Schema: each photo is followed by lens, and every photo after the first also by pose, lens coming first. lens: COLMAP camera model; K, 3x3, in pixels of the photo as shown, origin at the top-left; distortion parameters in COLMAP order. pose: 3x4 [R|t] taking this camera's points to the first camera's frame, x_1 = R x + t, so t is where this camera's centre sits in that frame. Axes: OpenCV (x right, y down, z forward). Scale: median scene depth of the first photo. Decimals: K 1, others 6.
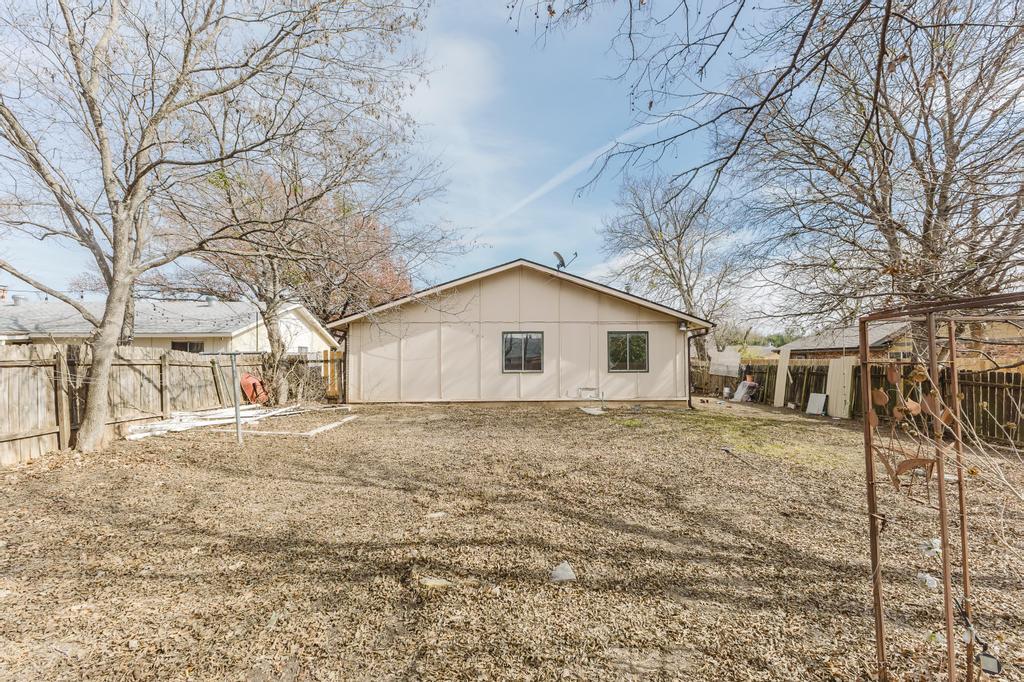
lens RADIAL K [[449.0, 0, 509.9], [0, 449.0, 346.4], [0, 0, 1]] dist [0.007269, 0.000342]
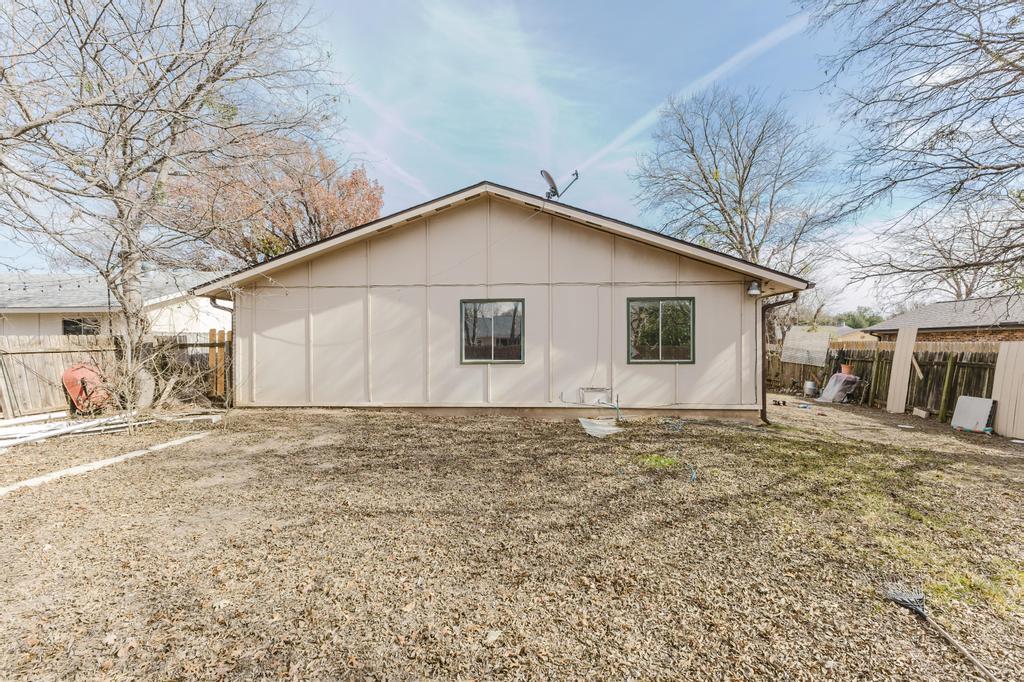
lens RADIAL K [[449.0, 0, 513.3], [0, 449.0, 344.4], [0, 0, 1]] dist [0.007269, 0.000342]
pose [[0.995606, 0.000722, -0.093635, 0.116243], [0.002620, 0.999364, 0.035562, 0.008399], [0.093601, -0.035651, 0.994971, 0.356466]]
